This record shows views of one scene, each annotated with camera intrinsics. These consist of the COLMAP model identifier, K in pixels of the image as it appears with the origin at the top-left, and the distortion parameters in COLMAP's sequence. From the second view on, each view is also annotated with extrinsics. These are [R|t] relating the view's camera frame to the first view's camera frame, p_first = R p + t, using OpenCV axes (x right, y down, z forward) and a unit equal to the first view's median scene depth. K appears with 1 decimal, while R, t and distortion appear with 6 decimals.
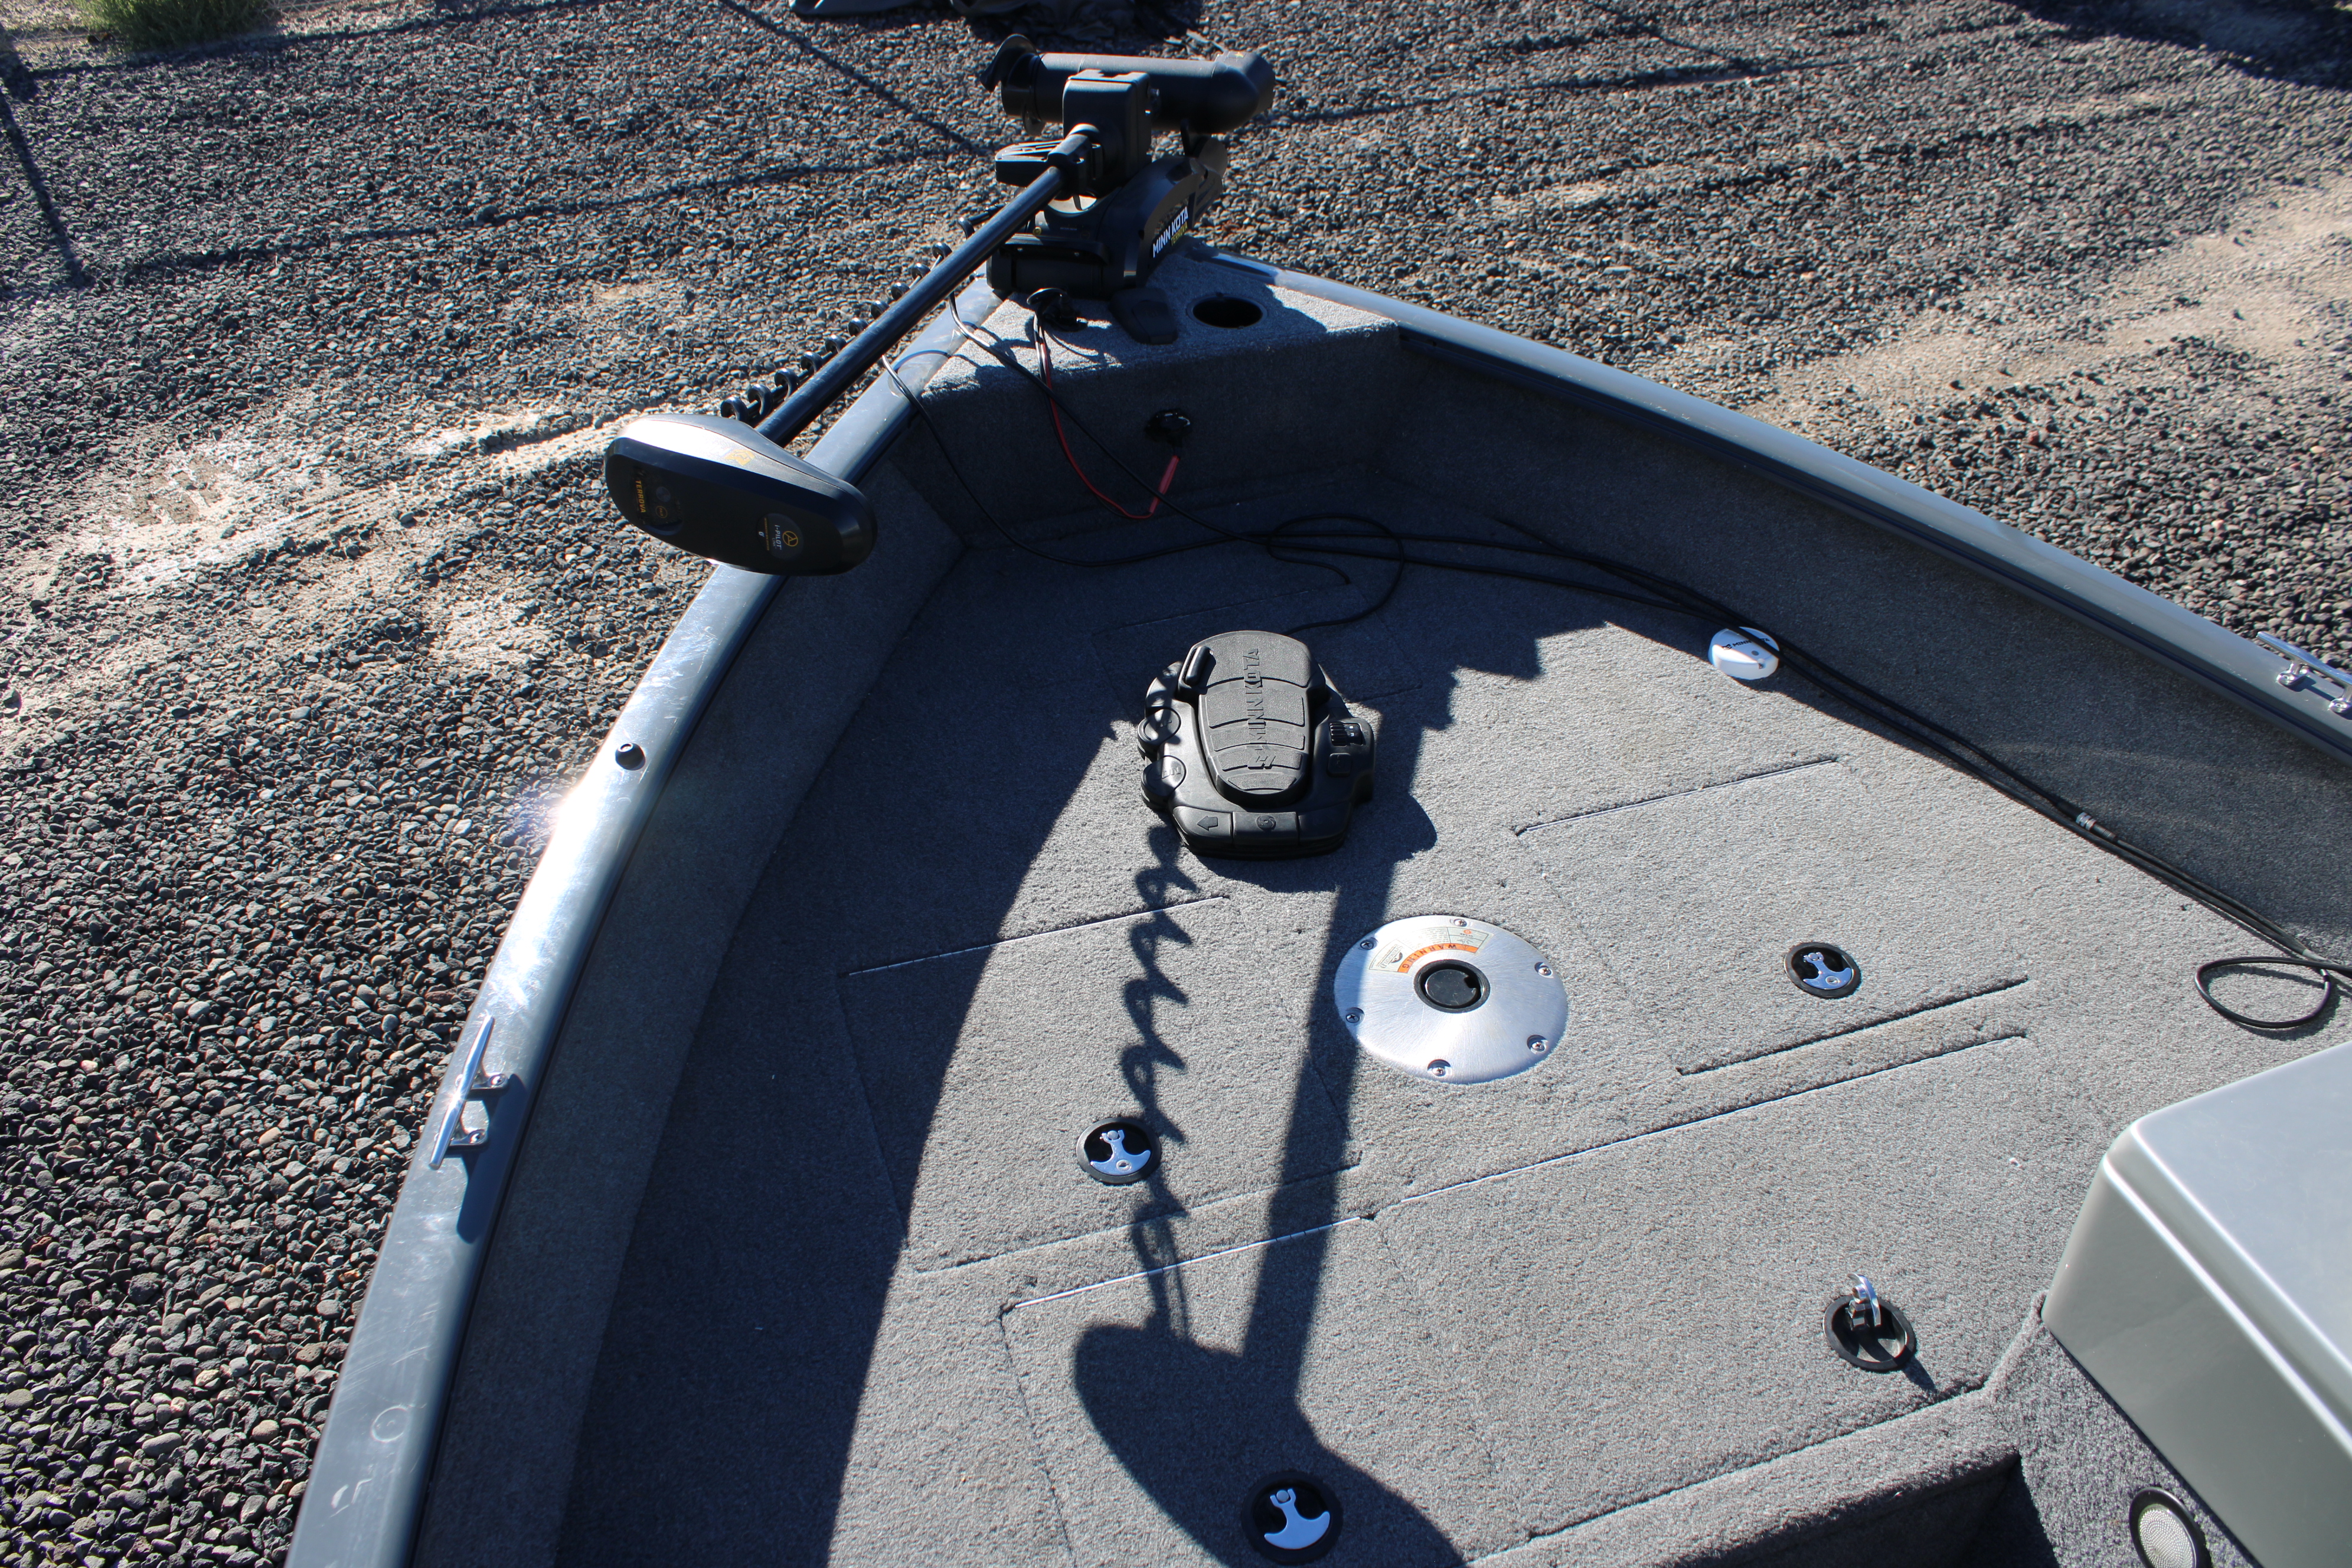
lens RADIAL K [[1979.5, 0, 1171.8], [0, 1979.5, 795.6], [0, 0, 1]] dist [-0.160741, 0.143556]
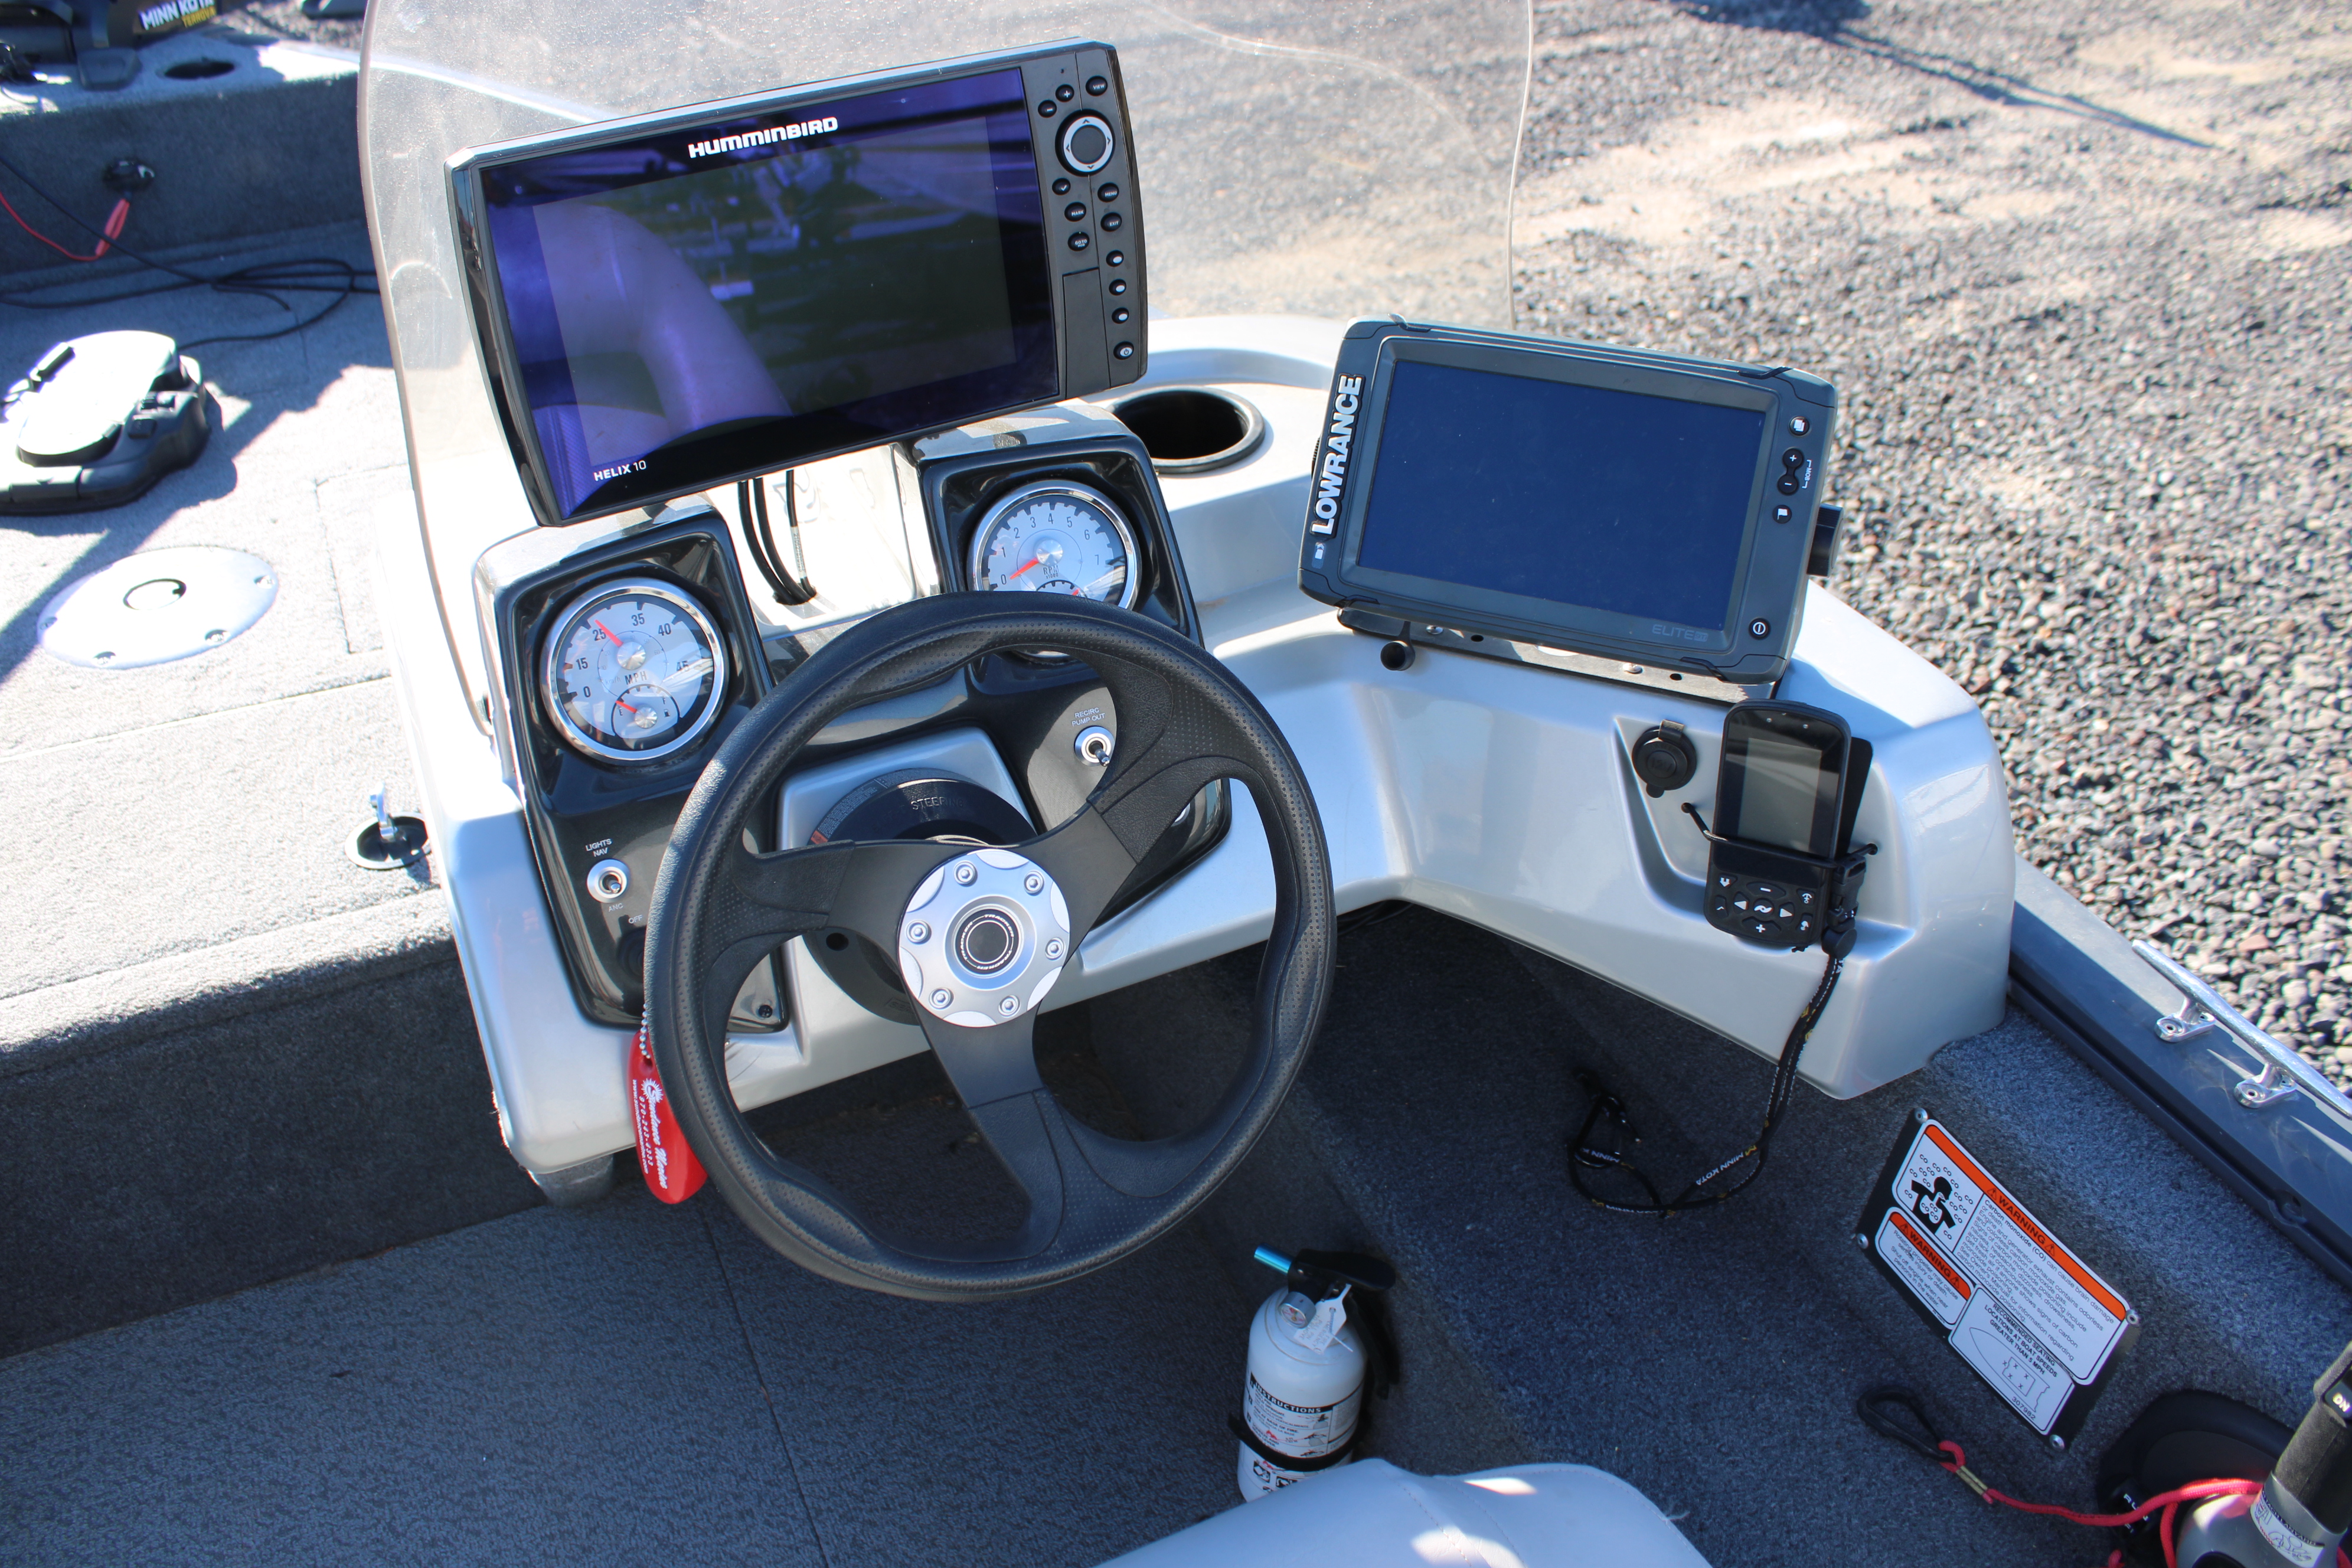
lens RADIAL K [[1994.1, 0, 1175.5], [0, 1994.1, 750.5], [0, 0, 1]] dist [-0.163801, 0.144952]
pose [[0.992582, -0.053100, 0.109368, 0.418795], [0.059959, 0.996371, -0.060412, 0.203845], [-0.105764, 0.066521, 0.992164, -0.018558]]
